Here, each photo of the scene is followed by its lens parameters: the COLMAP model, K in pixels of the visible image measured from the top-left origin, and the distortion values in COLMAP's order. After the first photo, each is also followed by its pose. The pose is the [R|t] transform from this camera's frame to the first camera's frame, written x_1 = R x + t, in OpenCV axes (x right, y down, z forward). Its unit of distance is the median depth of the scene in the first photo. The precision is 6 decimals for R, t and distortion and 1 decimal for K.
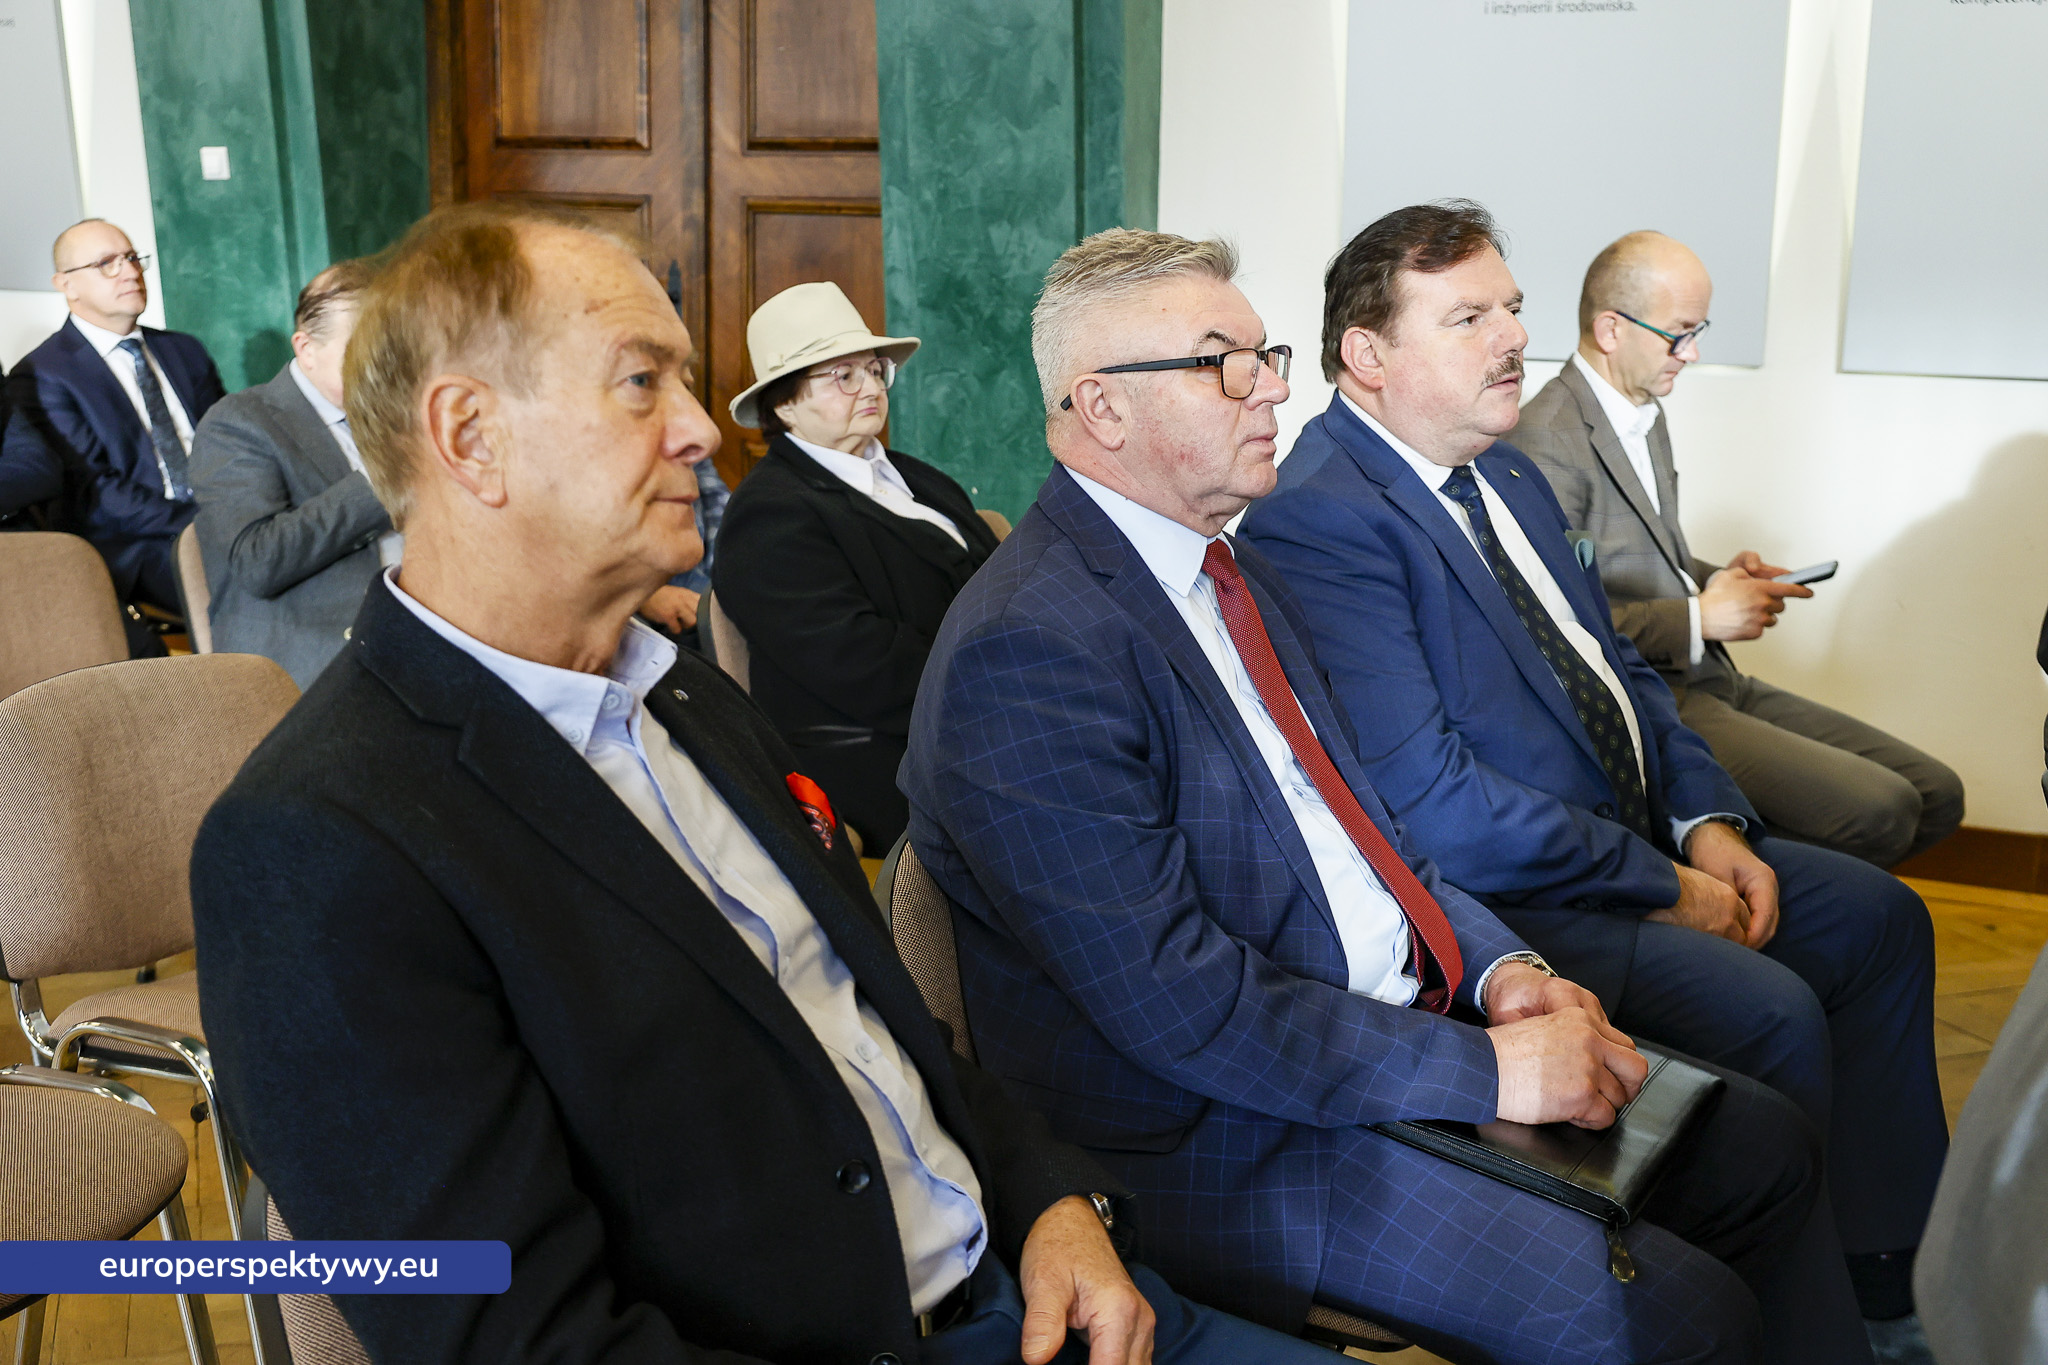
lens RADIAL K [[2200.0, 0, 1021.3], [0, 2200.0, 652.8], [0, 0, 1]] dist [0.015421, 0.005887]
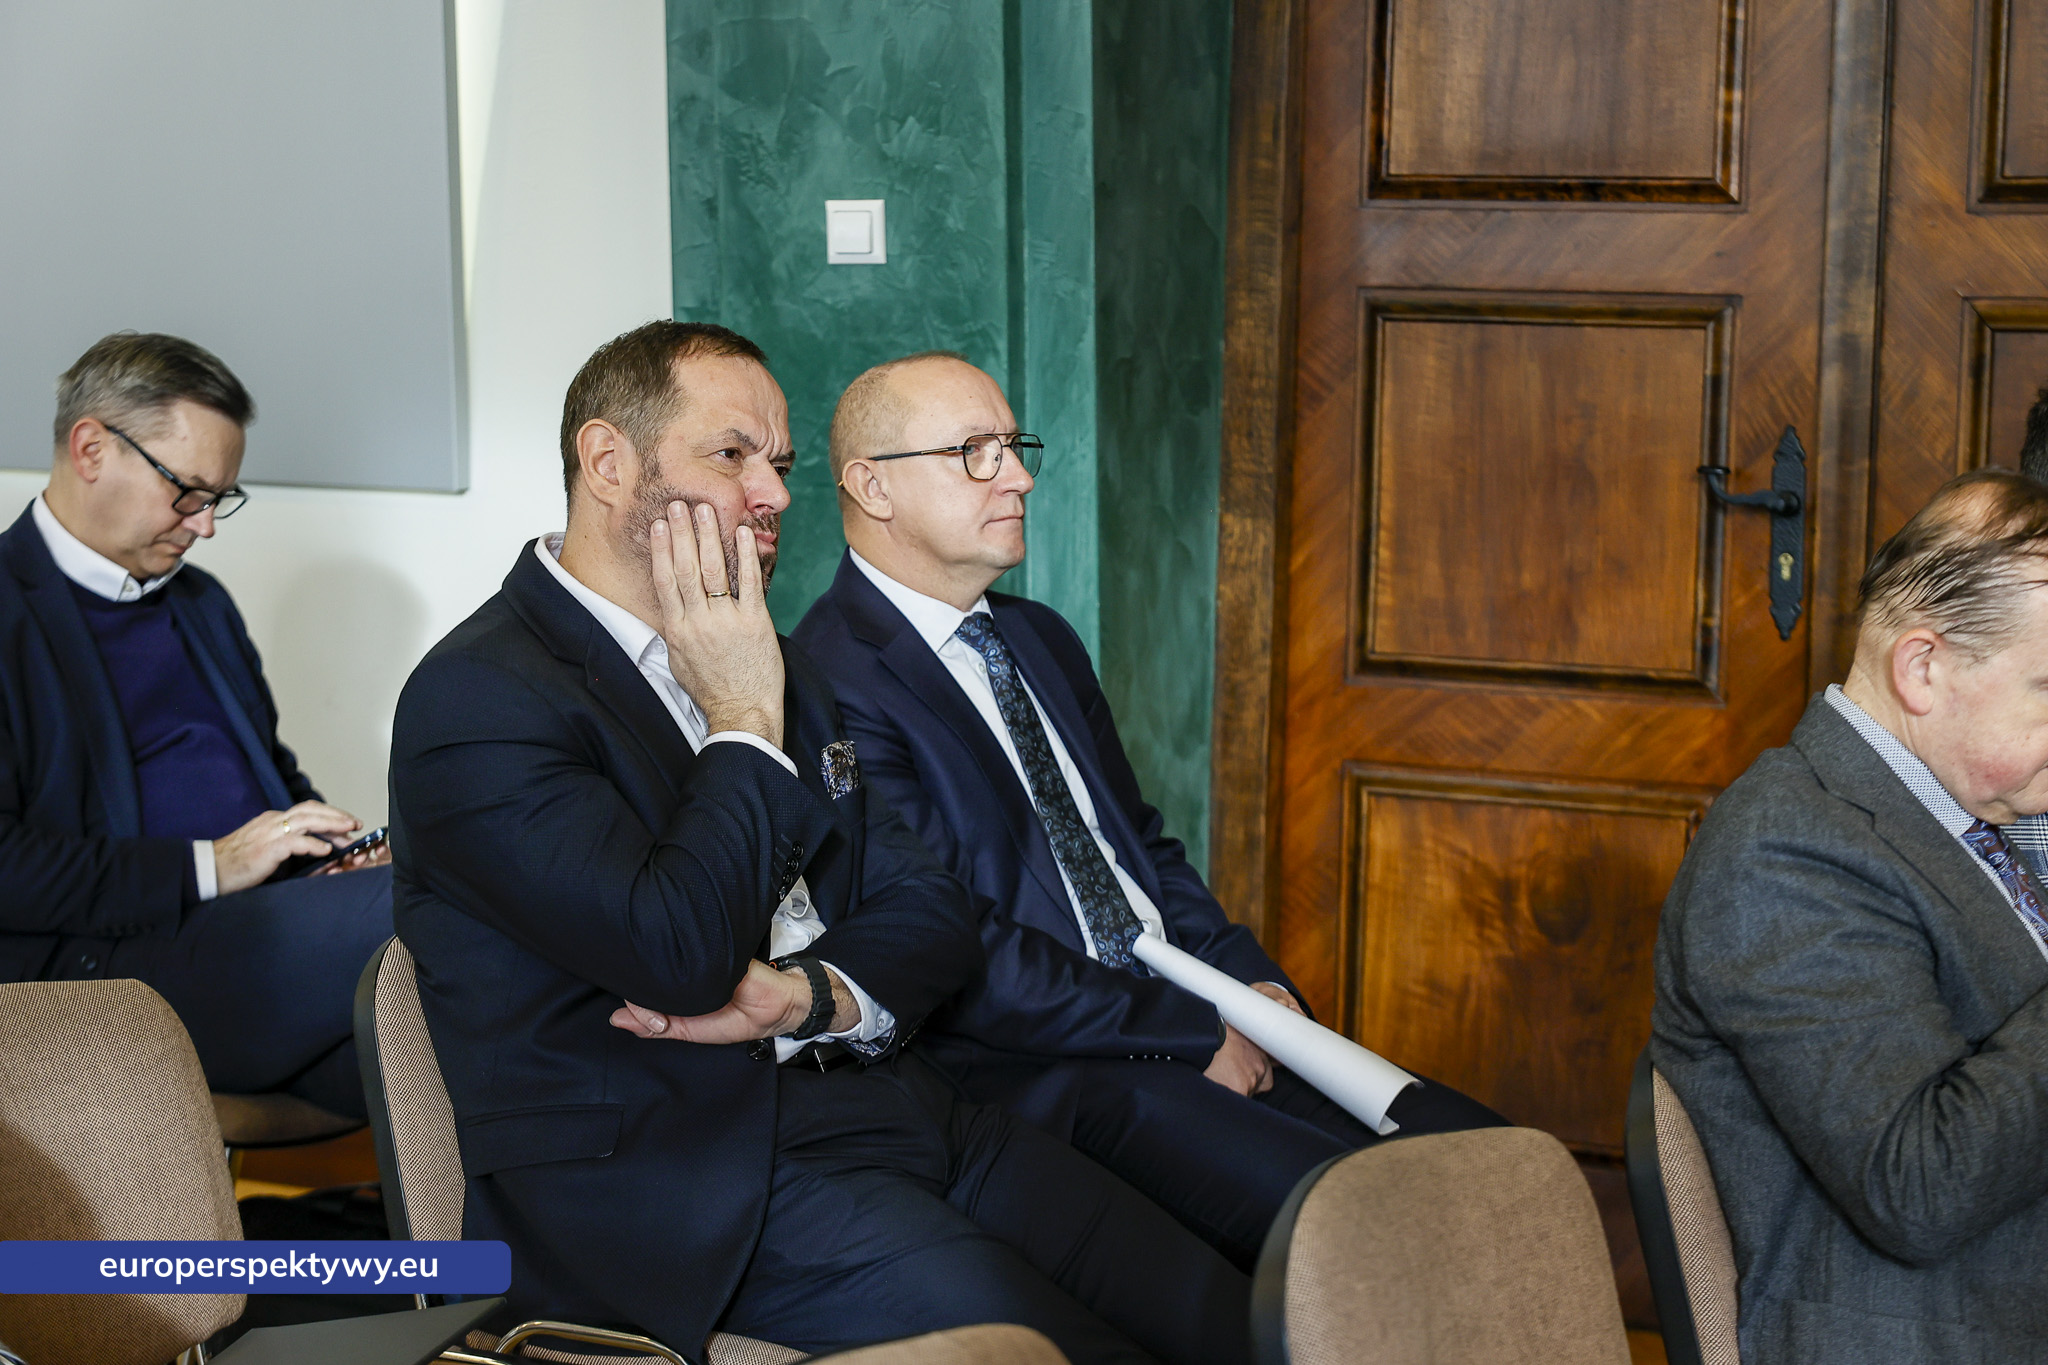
lens RADIAL K [[3854.9, 0, 963.8], [0, 3854.9, 688.1], [0, 0, 1]] dist [0.026875, -0.040773]
pose [[0.999672, -0.003109, 0.025435, -0.424023], [0.005498, 0.995517, -0.094428, -0.051016], [-0.025027, 0.094537, 0.995207, 0.202959]]
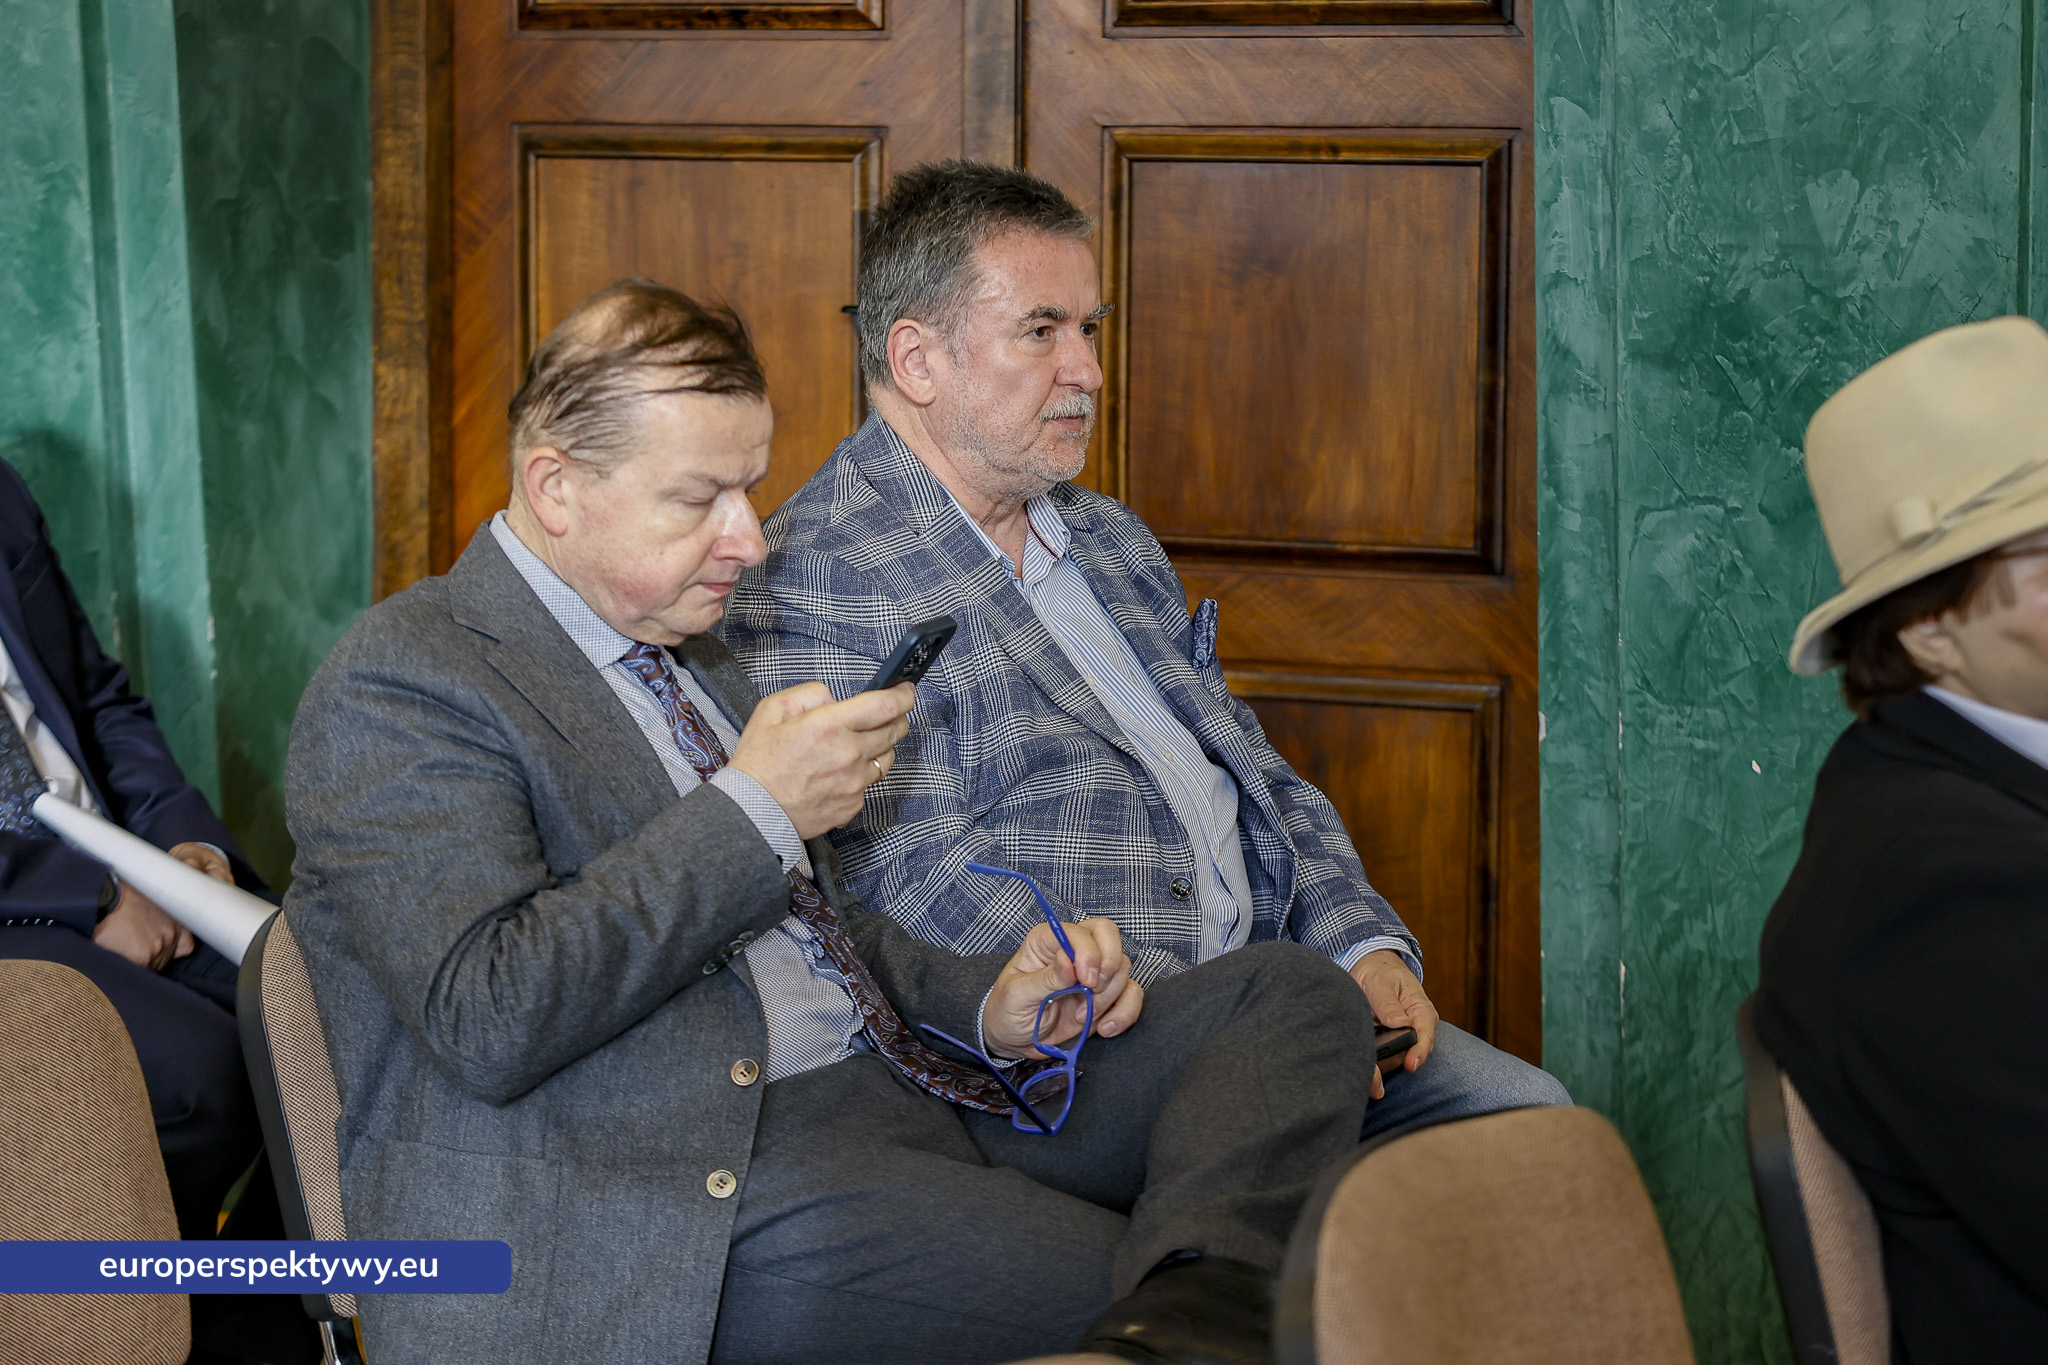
lens RADIAL K [[4126.7, 0, 1024.0], [0, 4126.7, 682.5], [0, 0, 1]] dist [-0.008852, 0.061118]
pose [[0.998174, -0.018445, 0.057518, -0.224841], [0.022522, 0.997218, -0.071055, -0.035673], [-0.056048, 0.072221, 0.995813, 0.177215]]
